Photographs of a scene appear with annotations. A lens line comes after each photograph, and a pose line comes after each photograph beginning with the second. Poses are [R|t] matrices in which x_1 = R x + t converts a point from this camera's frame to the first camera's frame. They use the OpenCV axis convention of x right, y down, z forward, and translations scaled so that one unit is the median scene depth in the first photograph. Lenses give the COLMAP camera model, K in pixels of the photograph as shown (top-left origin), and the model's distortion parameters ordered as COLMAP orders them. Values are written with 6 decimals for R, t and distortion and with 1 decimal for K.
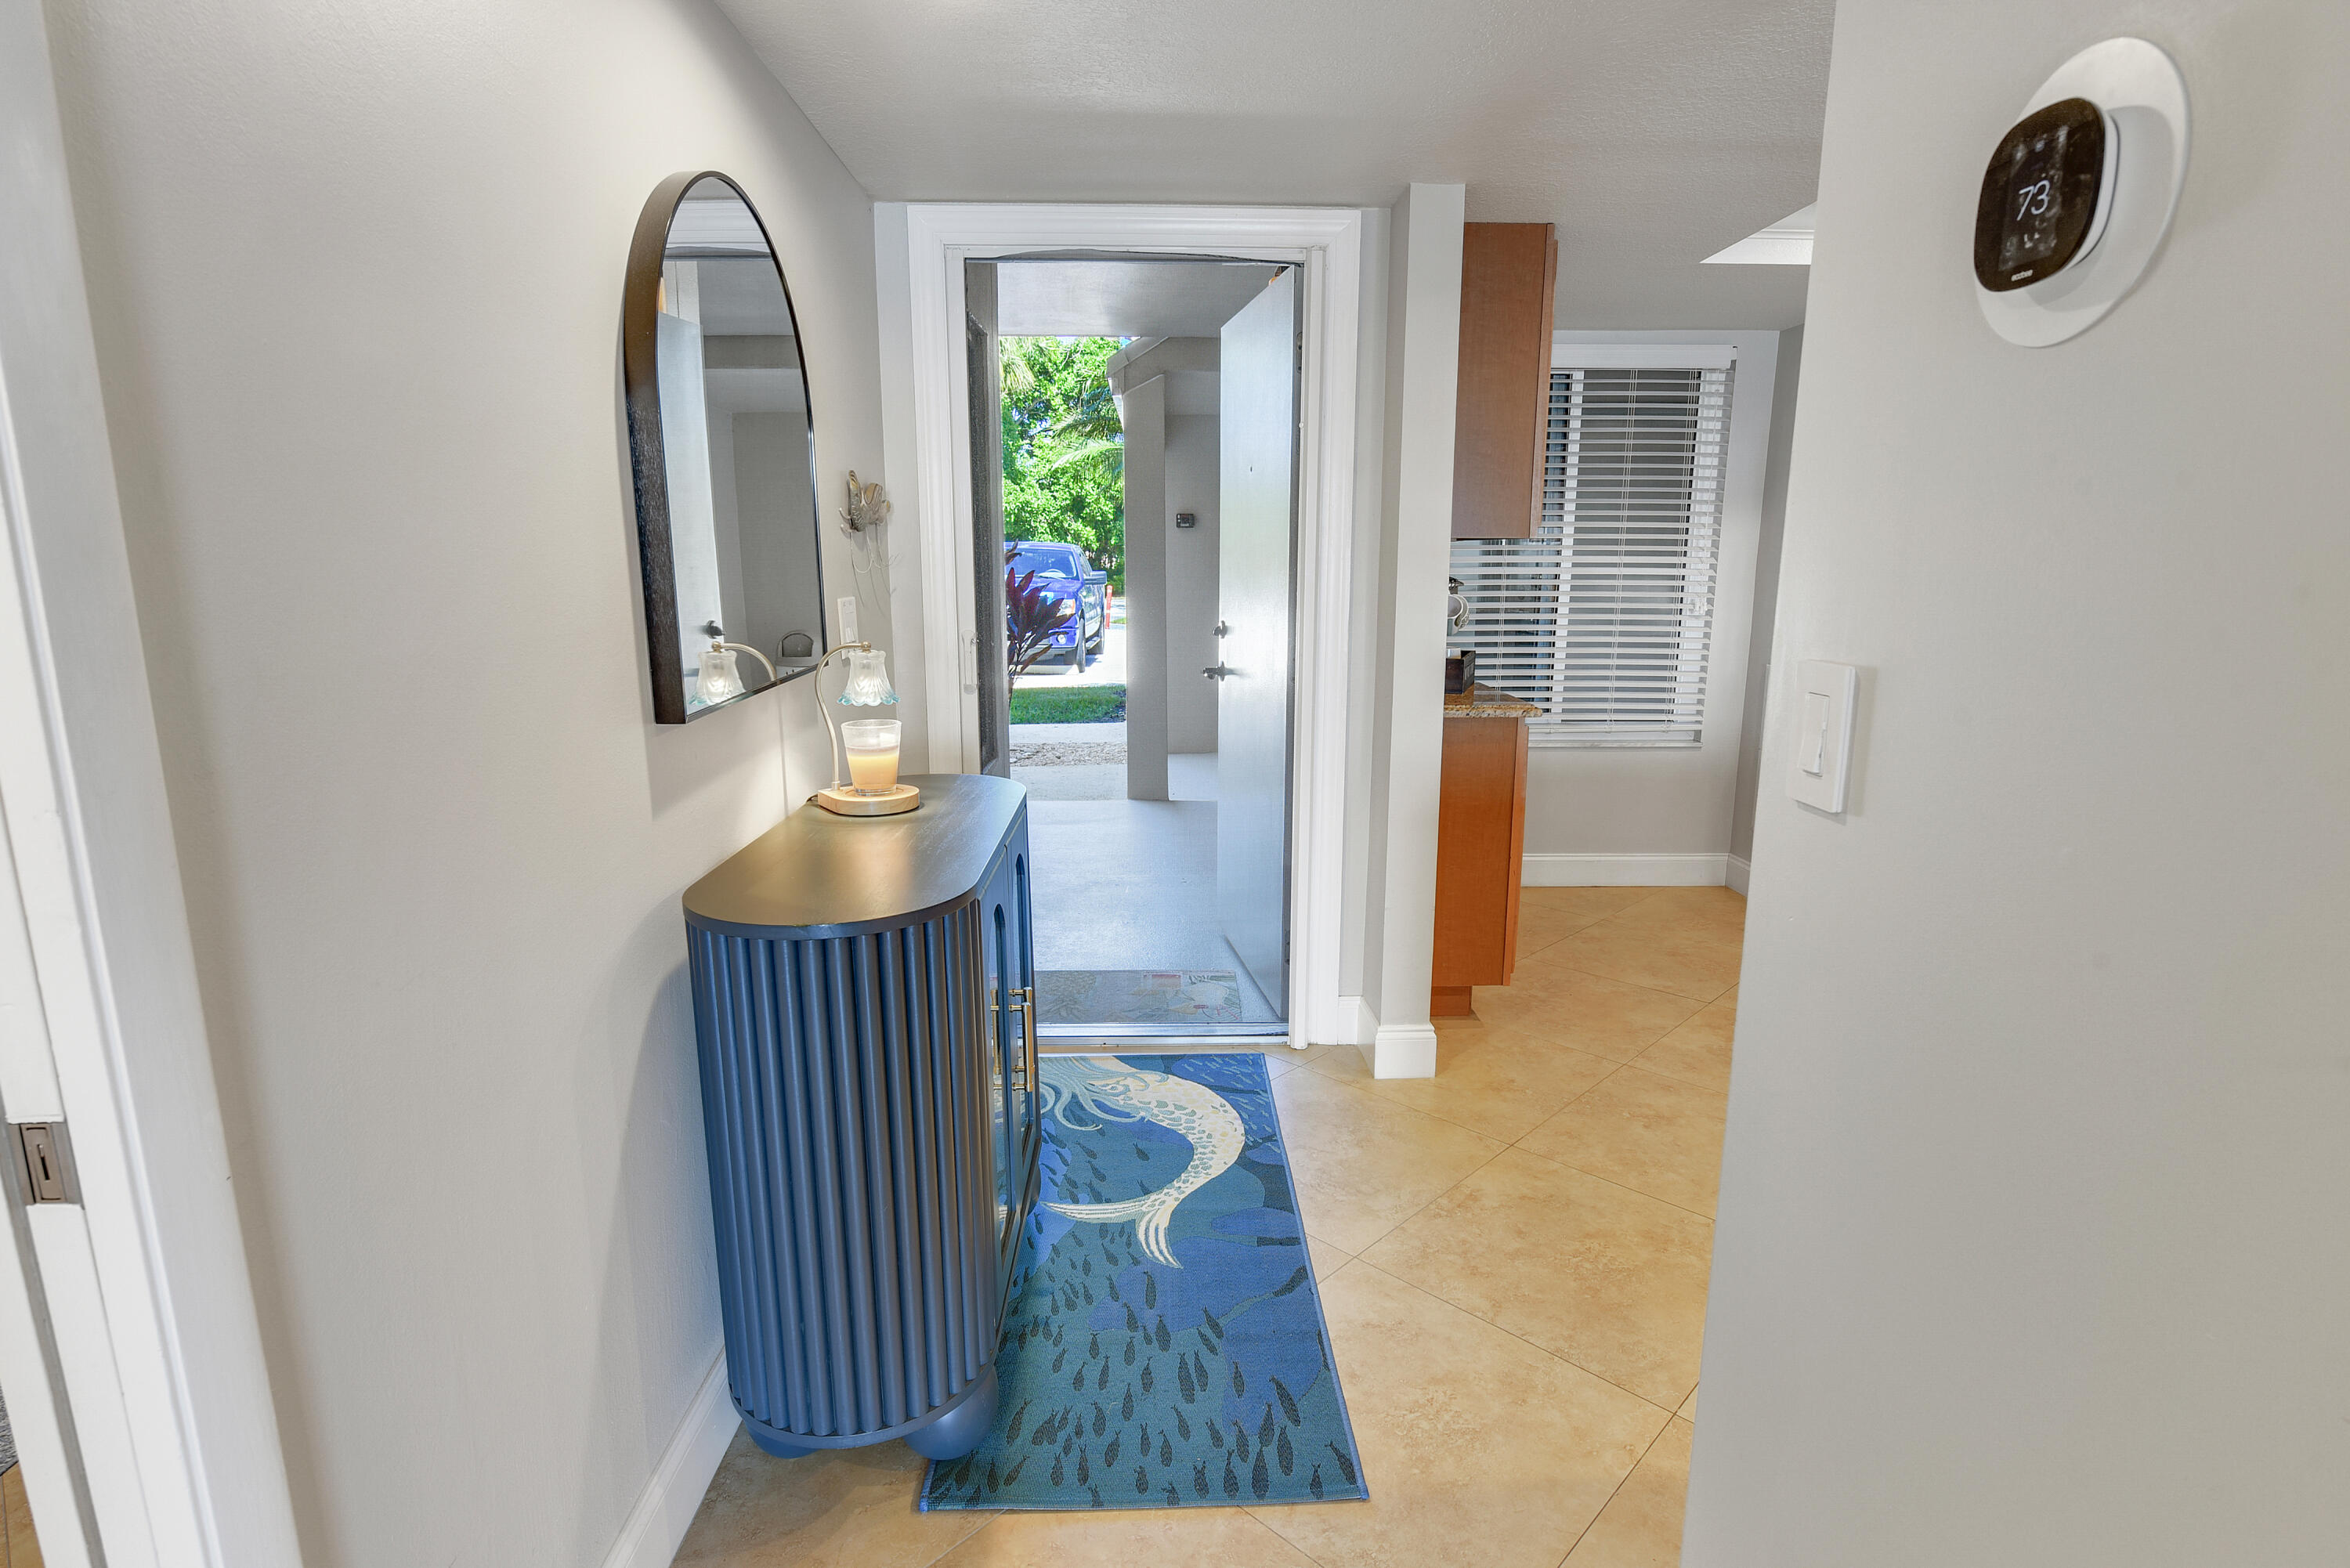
lens RADIAL K [[1185.4, 0, 1172.1], [0, 1185.4, 789.1], [0, 0, 1]] dist [-0.002571, -0.000240]
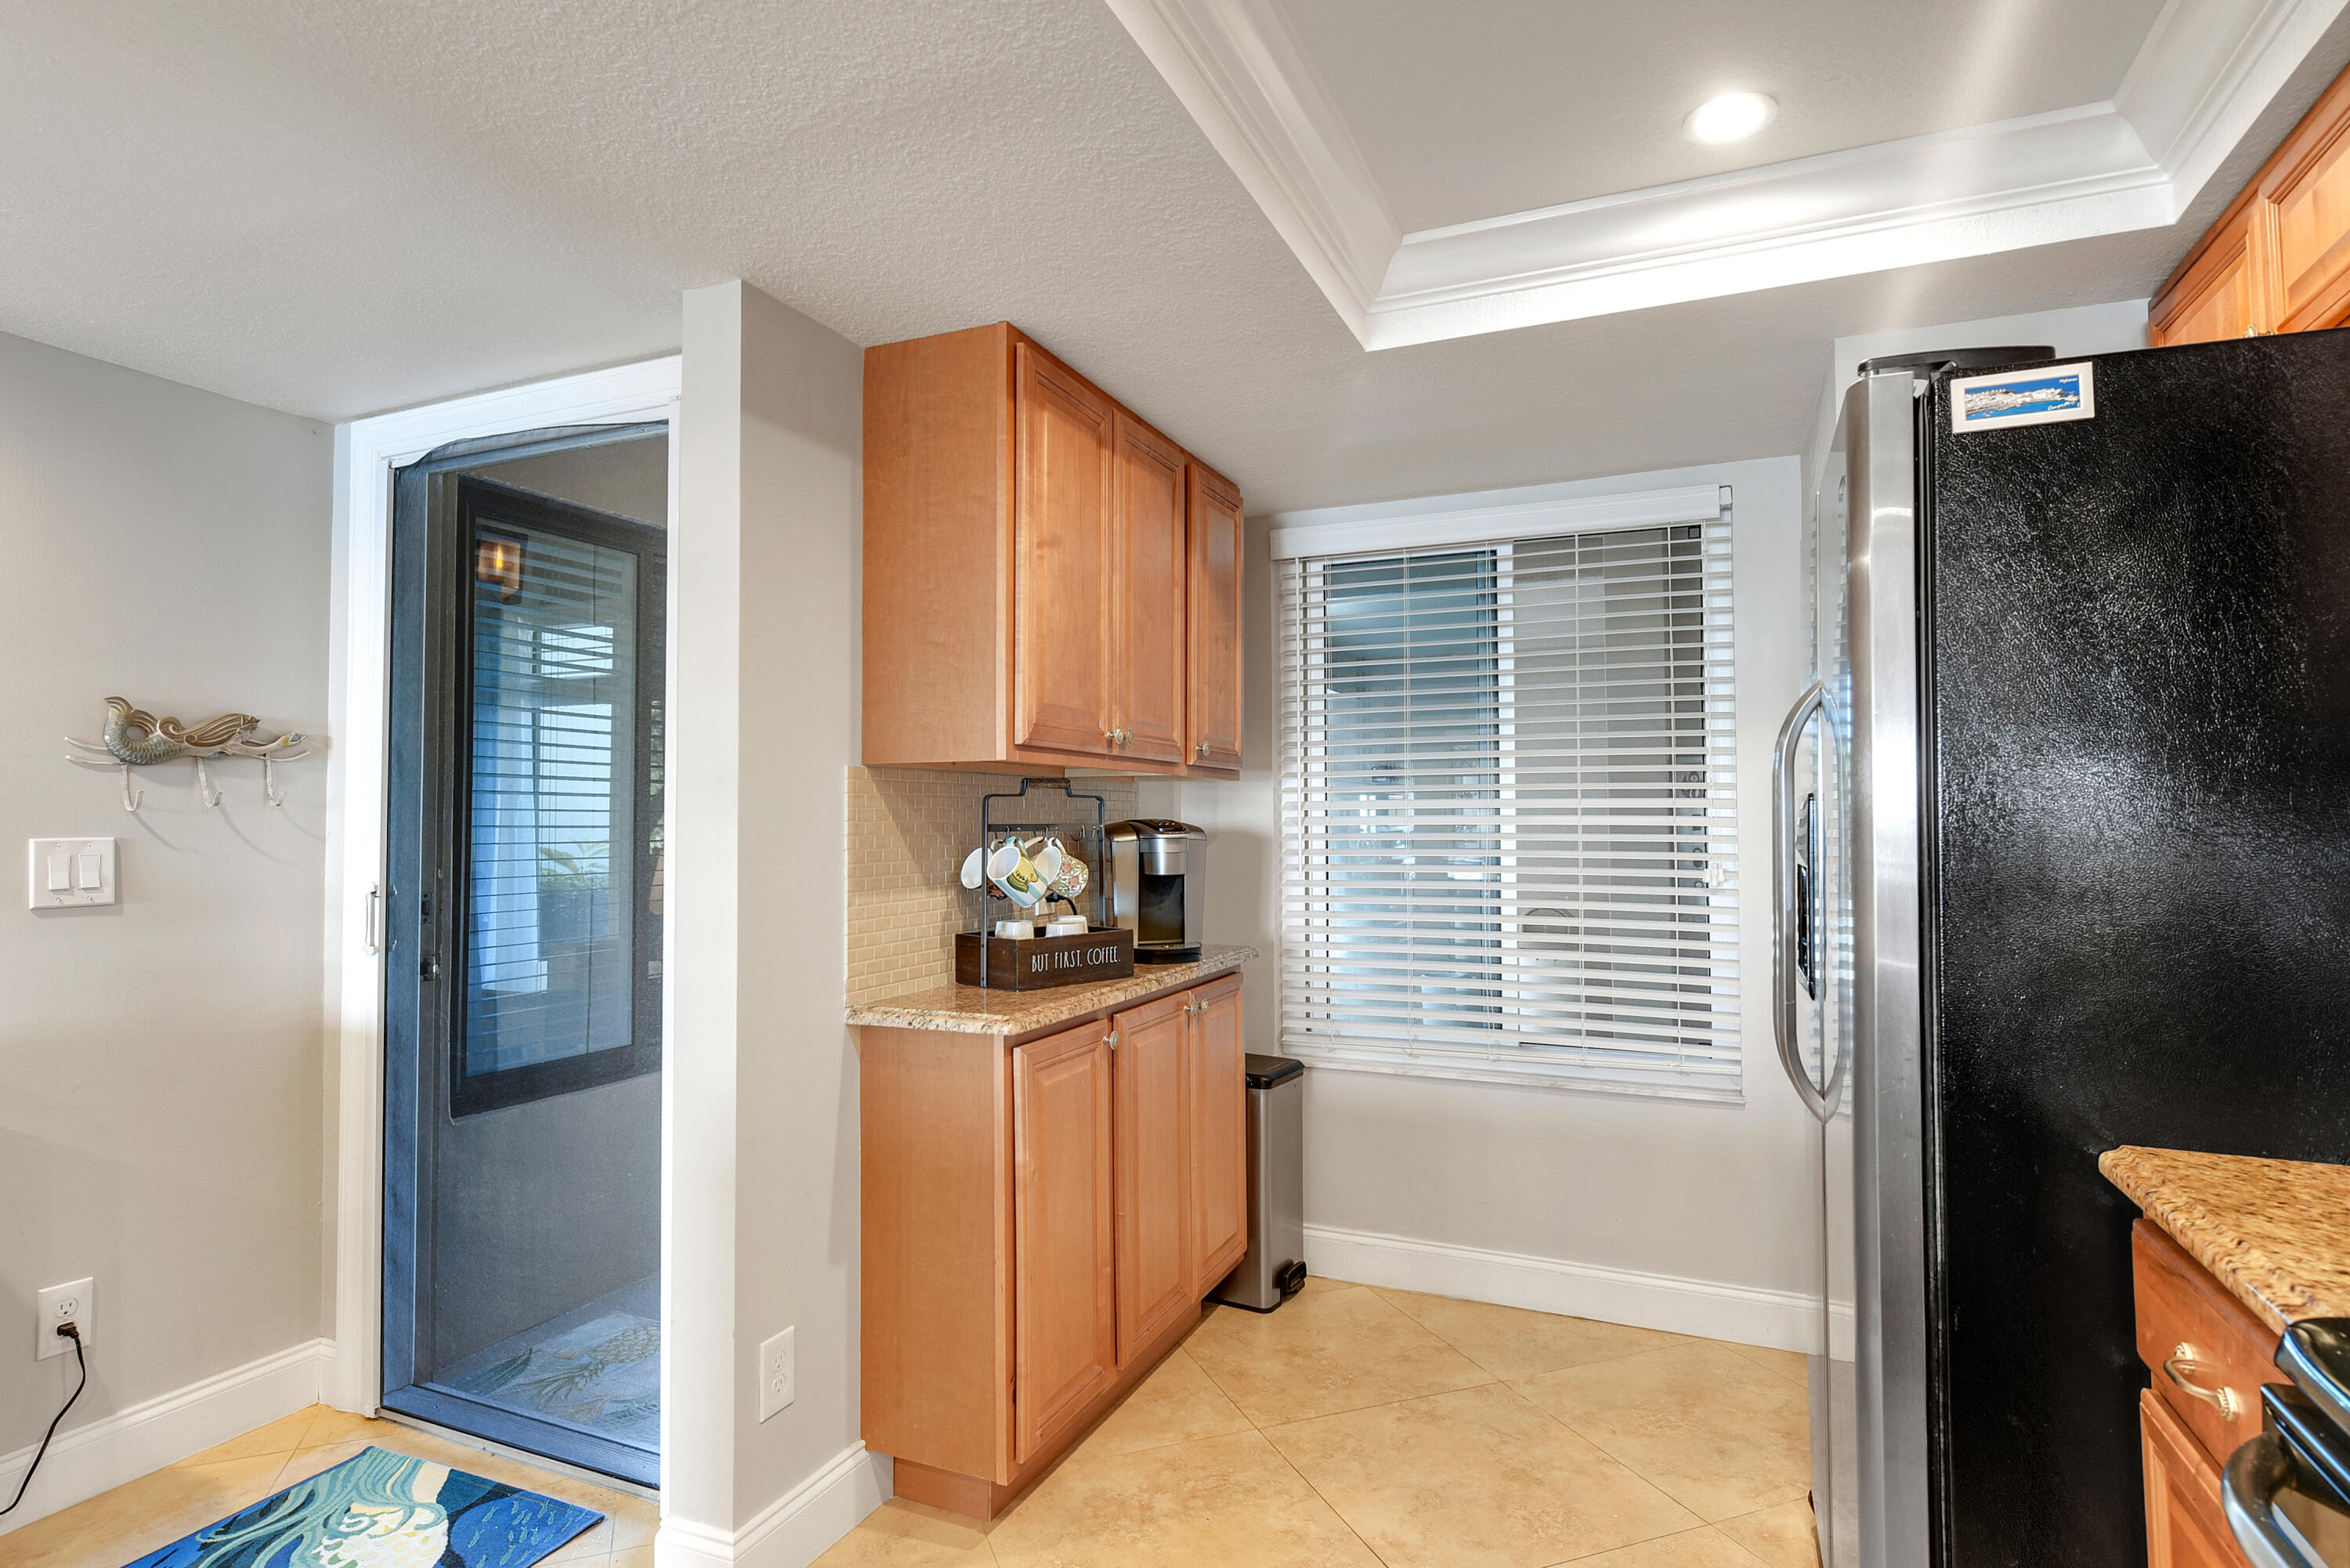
lens RADIAL K [[1218.3, 0, 1173.9], [0, 1218.3, 783.5], [0, 0, 1]] dist [-0.006283, -0.002495]
pose [[0.907522, -0.016507, -0.419681, 0.268772], [-0.079013, 0.974677, -0.209194, -0.025431], [0.412506, 0.223008, 0.883236, 0.175439]]
